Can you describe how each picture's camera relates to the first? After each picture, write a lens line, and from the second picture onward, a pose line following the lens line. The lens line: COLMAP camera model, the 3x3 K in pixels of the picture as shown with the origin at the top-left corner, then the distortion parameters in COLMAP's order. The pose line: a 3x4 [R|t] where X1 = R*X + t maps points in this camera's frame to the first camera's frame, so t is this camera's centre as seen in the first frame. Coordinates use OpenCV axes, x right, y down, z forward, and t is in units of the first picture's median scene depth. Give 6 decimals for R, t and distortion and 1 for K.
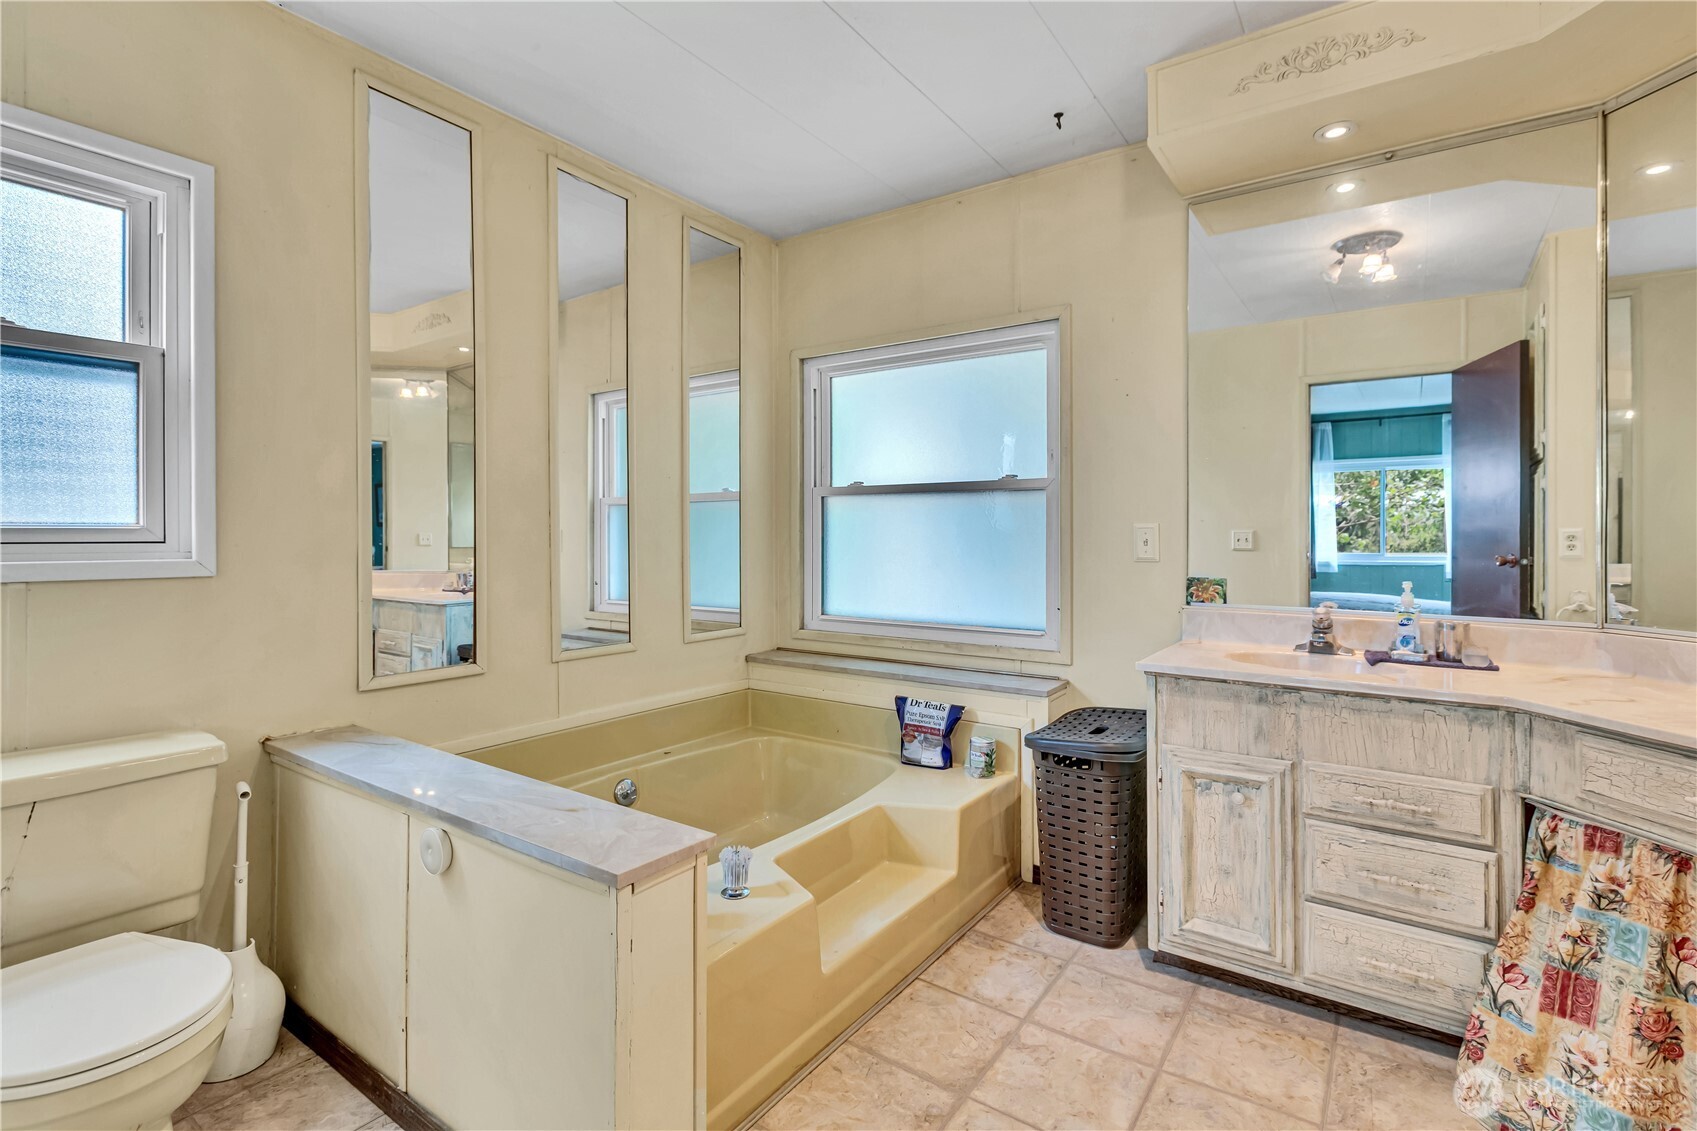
lens RADIAL K [[789.4, 0, 858.6], [0, 789.4, 535.6], [0, 0, 1]] dist [-0.003865, 0.000641]
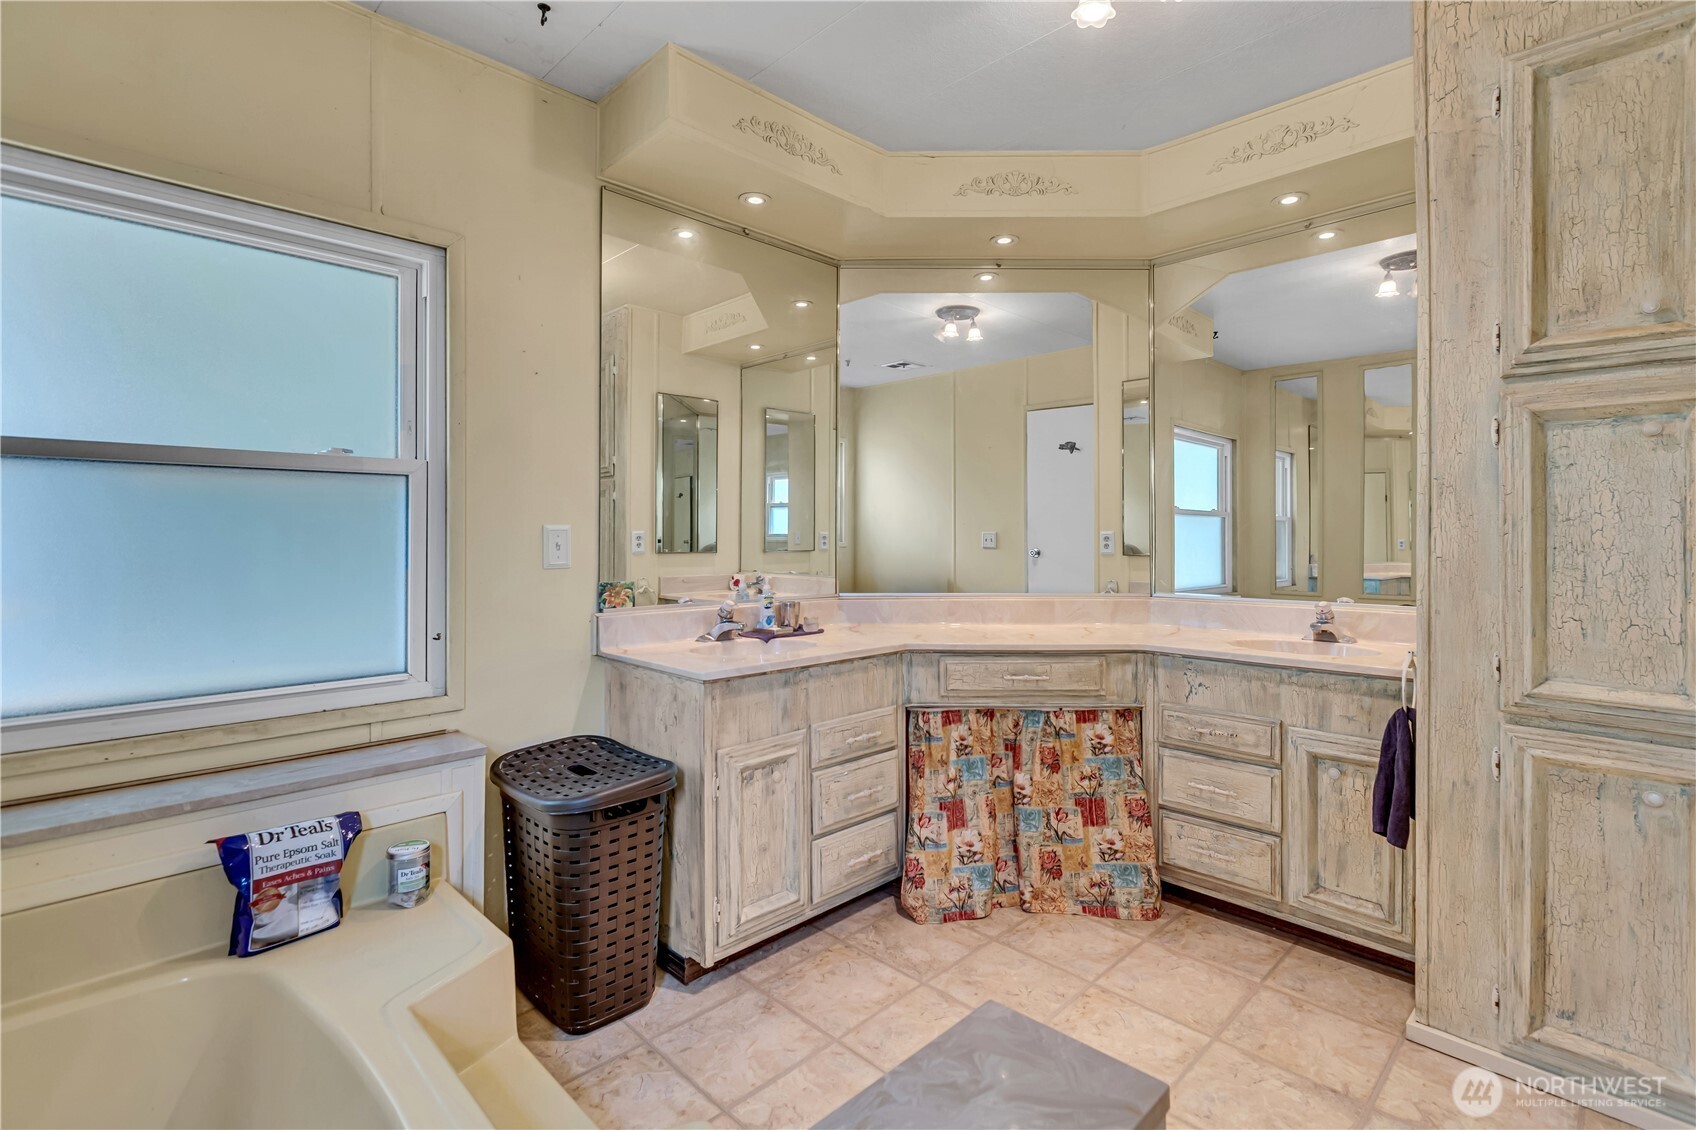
lens RADIAL K [[788.9, 0, 861.6], [0, 788.9, 530.3], [0, 0, 1]] dist [-0.003865, 0.000641]
pose [[0.171808, 0.003971, 0.985122, -0.582465], [0.001925, 0.999989, -0.004367, -0.006413], [-0.985129, 0.002646, 0.171799, 0.685149]]
